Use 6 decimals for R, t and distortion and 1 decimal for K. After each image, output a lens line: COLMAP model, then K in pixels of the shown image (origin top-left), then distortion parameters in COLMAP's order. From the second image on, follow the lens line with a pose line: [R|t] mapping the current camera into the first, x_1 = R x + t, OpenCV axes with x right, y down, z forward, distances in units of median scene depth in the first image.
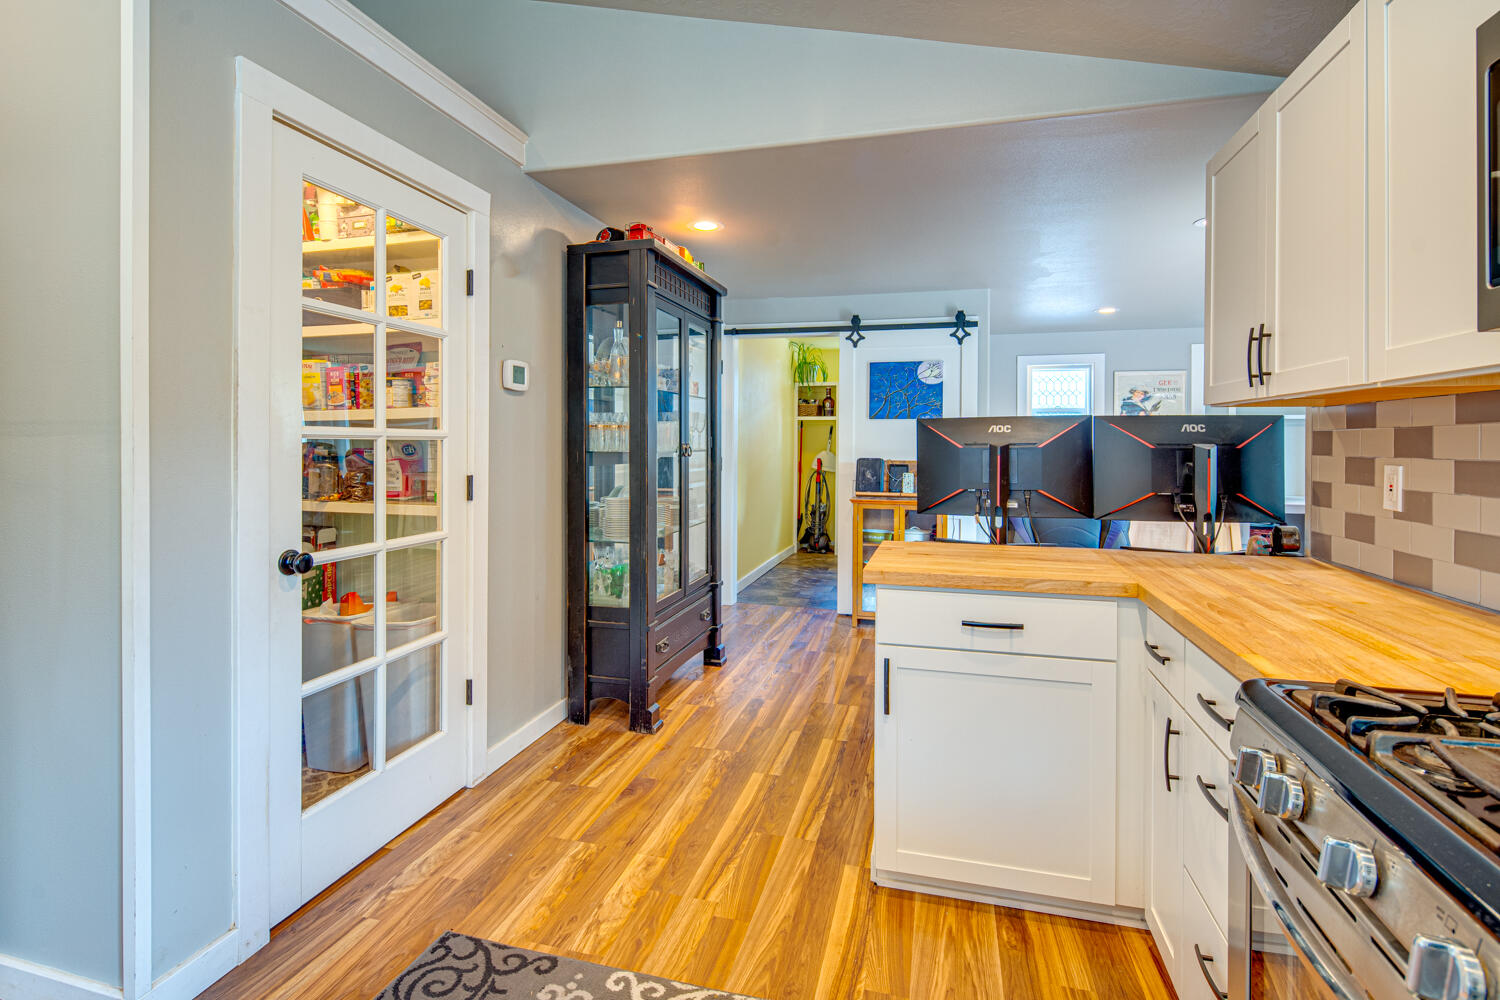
lens RADIAL K [[730.1, 0, 740.9], [0, 730.1, 447.1], [0, 0, 1]] dist [0.002273, -0.002735]
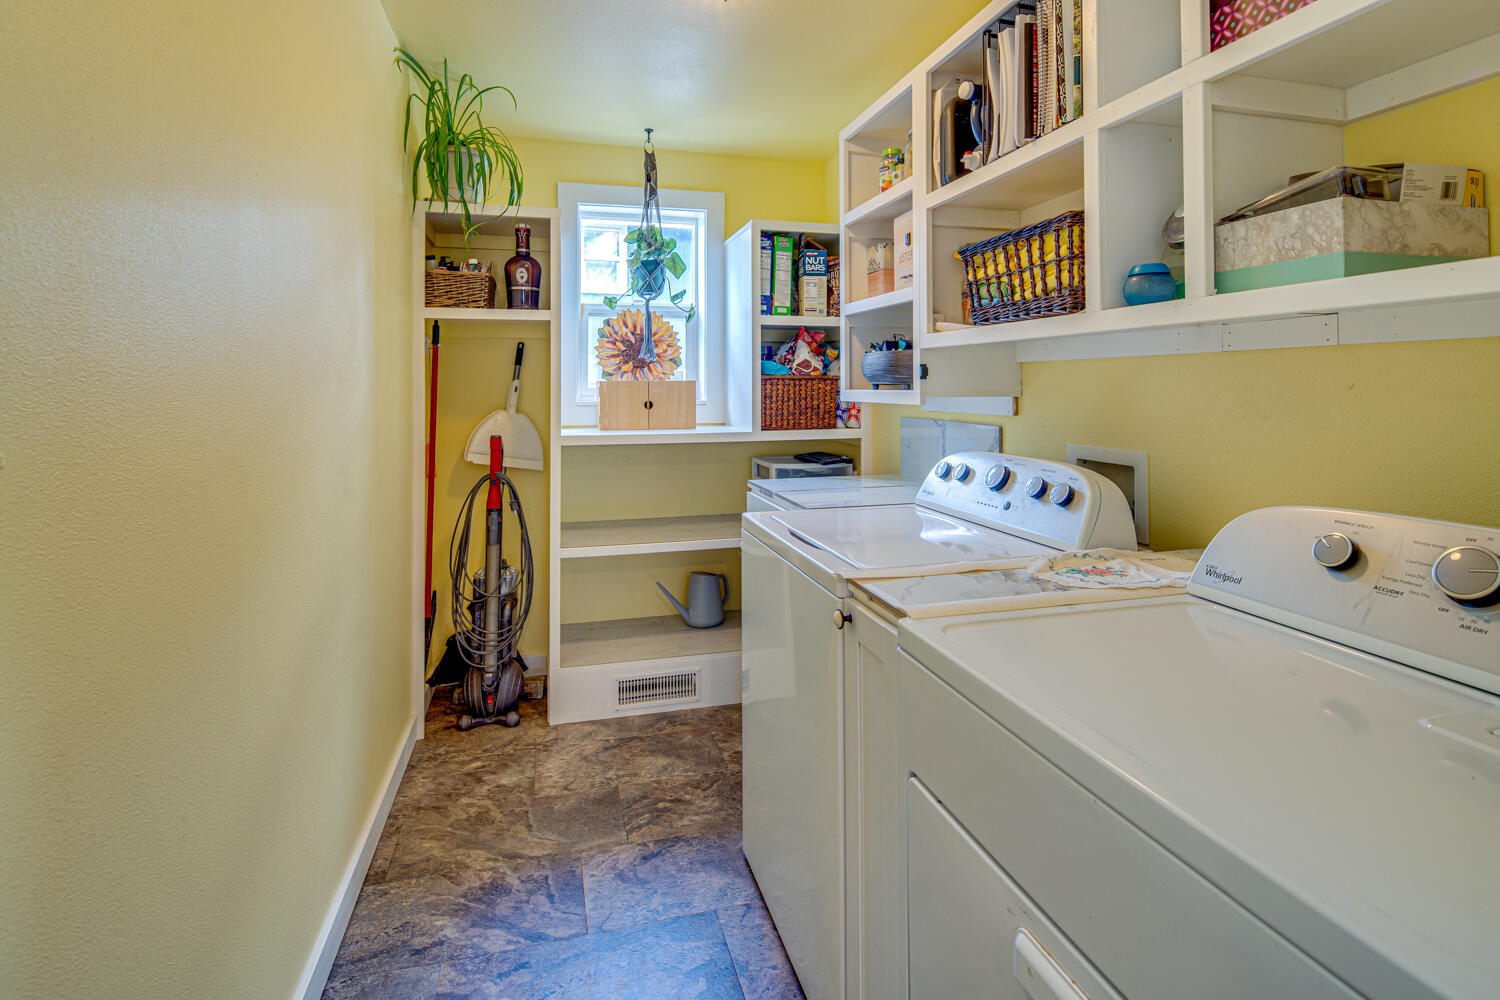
lens RADIAL K [[730.1, 0, 740.2], [0, 730.1, 377.1], [0, 0, 1]] dist [0.002273, -0.002735]
pose [[0.861323, -0.001854, 0.508054, 0.053328], [0.012444, 0.999770, -0.017449, -0.005924], [-0.507905, 0.021352, 0.861148, 1.028883]]
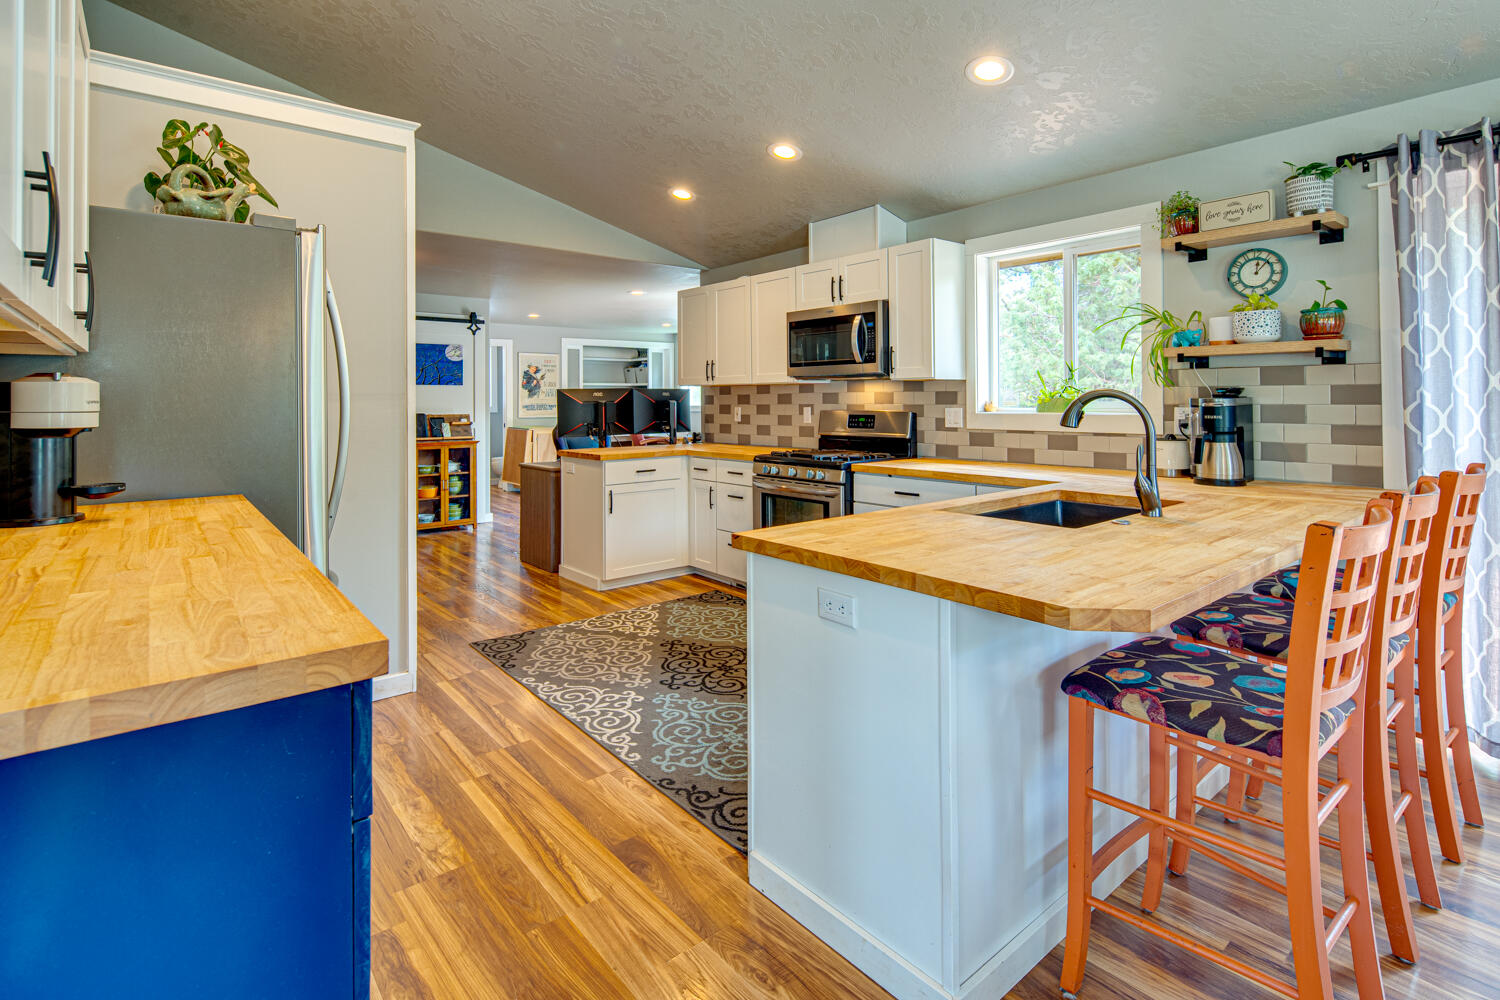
lens RADIAL K [[730.1, 0, 742.0], [0, 730.1, 393.6], [0, 0, 1]] dist [0.002273, -0.002735]
pose [[0.575906, -0.000789, 0.817515, -0.573612], [0.014102, 0.999860, -0.008970, -0.001122], [-0.817394, 0.016694, 0.575837, -0.282111]]
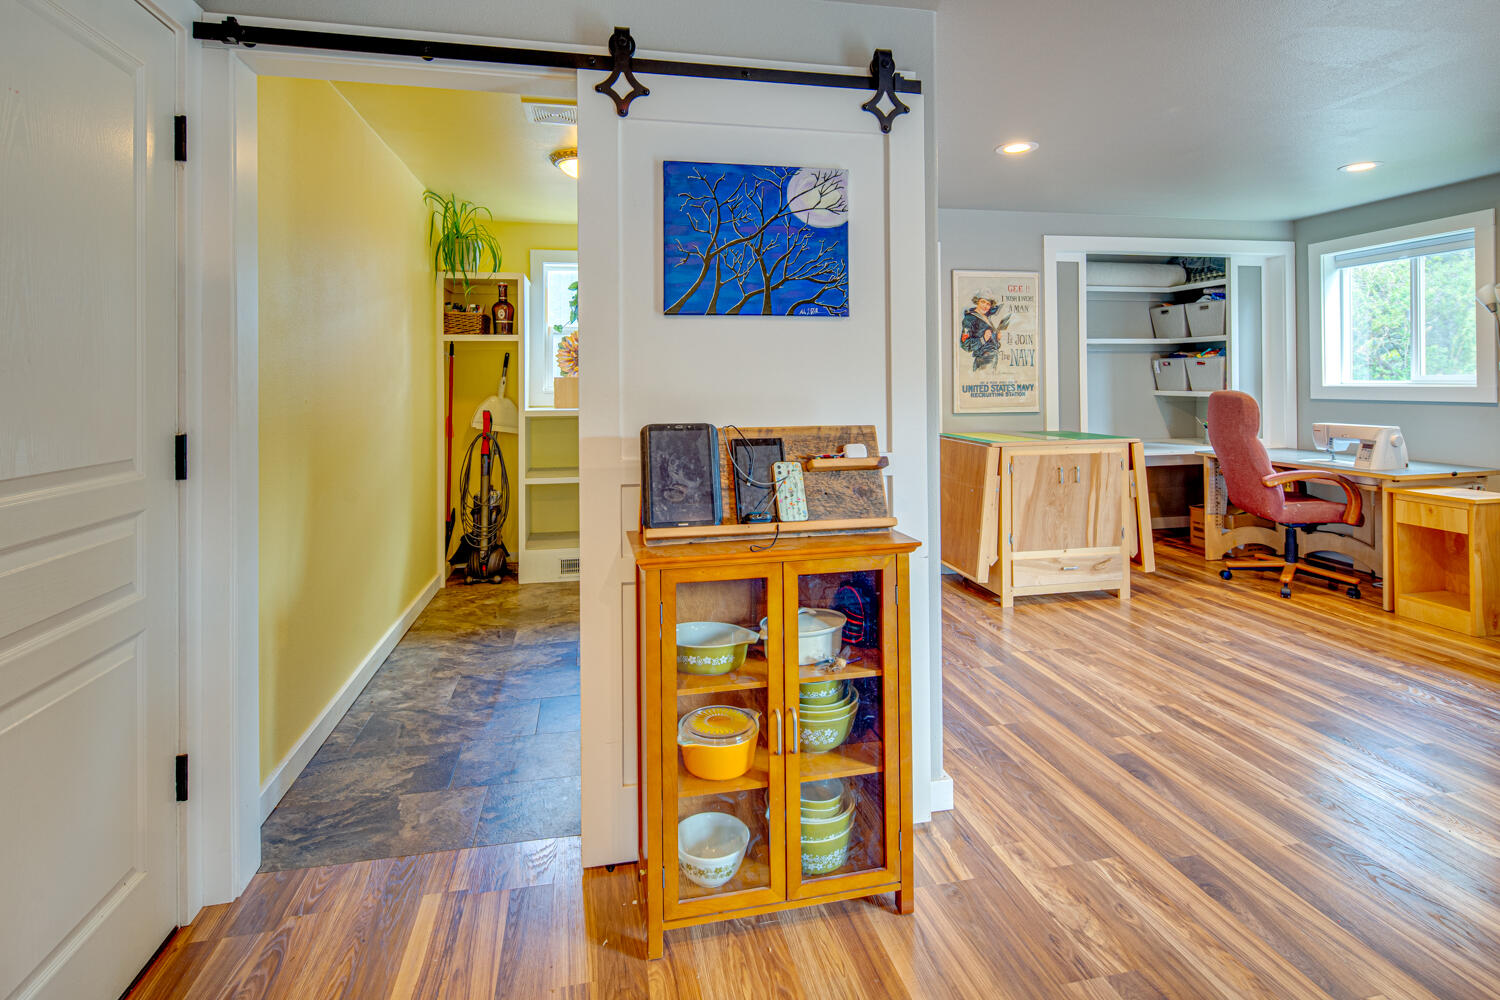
lens RADIAL K [[730.1, 0, 744.8], [0, 730.1, 373.5], [0, 0, 1]] dist [0.002273, -0.002735]
pose [[0.889282, -0.009792, 0.457254, 0.044371], [0.016908, 0.999791, -0.011471, -0.004465], [-0.457046, 0.017932, 0.889262, 0.654774]]
